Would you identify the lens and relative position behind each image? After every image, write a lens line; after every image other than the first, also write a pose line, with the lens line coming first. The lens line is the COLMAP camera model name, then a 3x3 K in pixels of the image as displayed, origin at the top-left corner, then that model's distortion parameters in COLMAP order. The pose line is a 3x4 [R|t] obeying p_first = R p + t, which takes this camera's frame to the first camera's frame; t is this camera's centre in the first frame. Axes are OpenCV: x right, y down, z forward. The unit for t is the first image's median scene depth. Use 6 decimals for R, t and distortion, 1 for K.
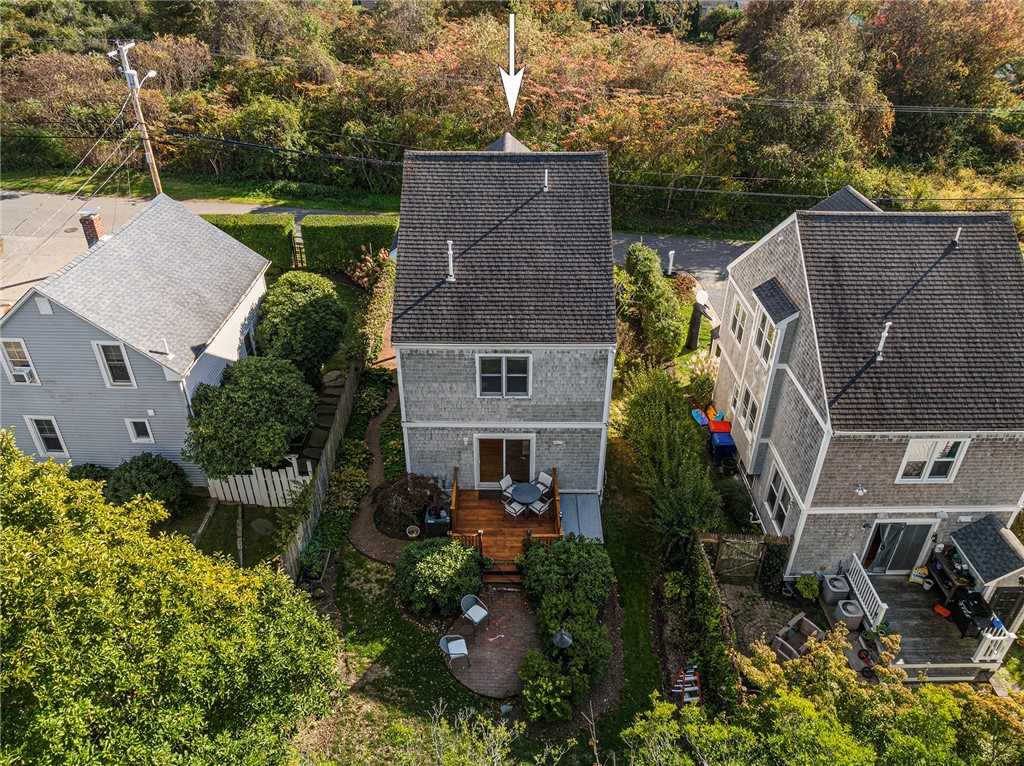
lens RADIAL K [[717.9, 0, 512.0], [0, 717.9, 383.0], [0, 0, 1]] dist [-0.030638, -0.006639]
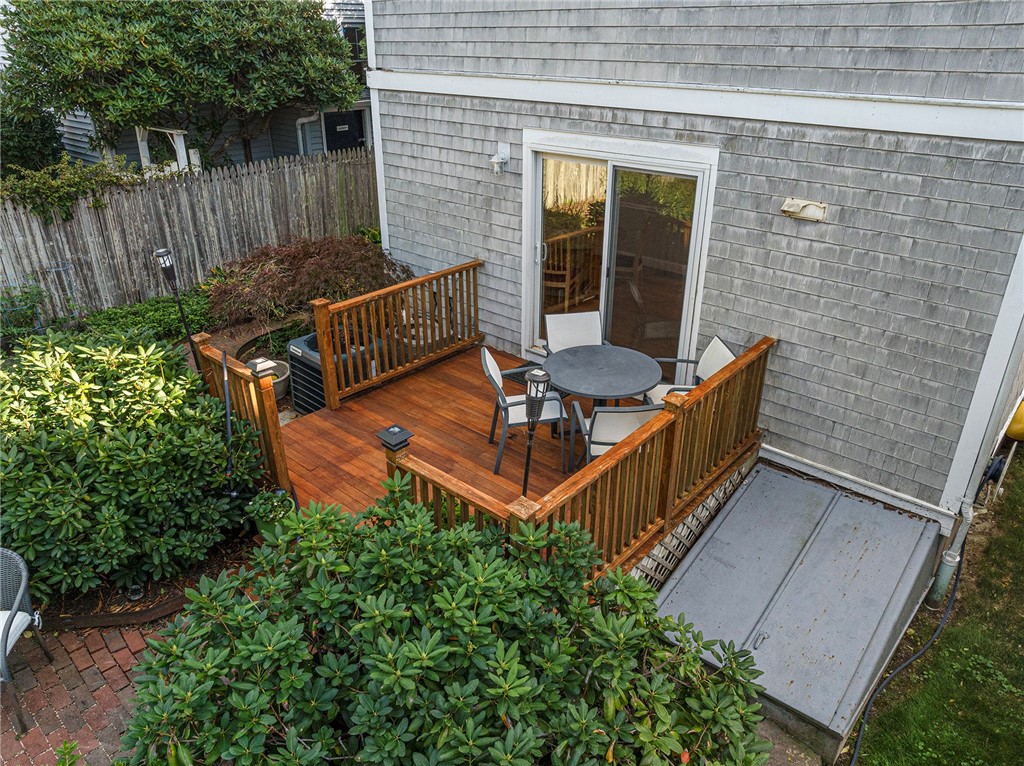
lens RADIAL K [[717.9, 0, 512.0], [0, 717.9, 383.0], [0, 0, 1]] dist [-0.030638, -0.006639]
pose [[0.753197, 0.289548, -0.590640, 0.144920], [-0.353351, 0.935457, 0.007986, 0.167465], [0.554831, 0.202688, 0.806896, 0.787167]]
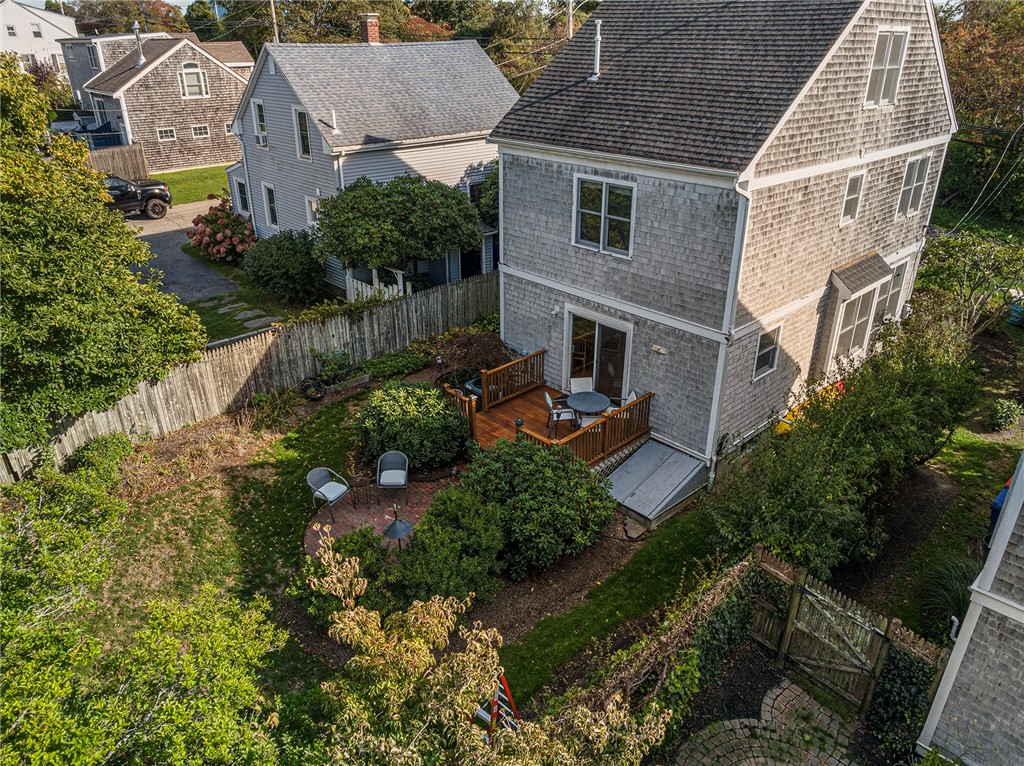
lens RADIAL K [[717.9, 0, 512.0], [0, 717.9, 383.0], [0, 0, 1]] dist [-0.030638, -0.006639]
pose [[0.690333, 0.315723, -0.650968, 0.408689], [-0.385441, 0.921933, 0.038392, 0.139398], [0.612270, 0.224406, 0.758134, 0.437679]]
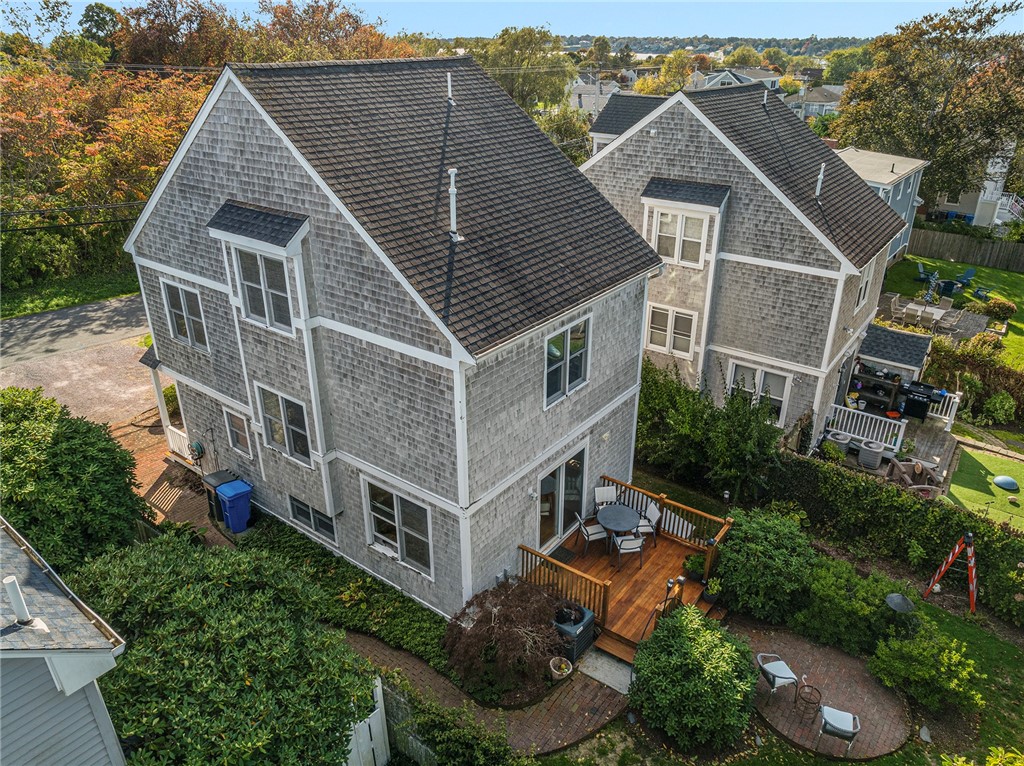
lens RADIAL K [[717.9, 0, 512.0], [0, 717.9, 383.0], [0, 0, 1]] dist [-0.030638, -0.006639]
pose [[0.597618, -0.349554, 0.721570, -0.493674], [0.428469, 0.899911, 0.081083, -0.062950], [-0.677692, 0.260713, 0.687577, 0.564223]]
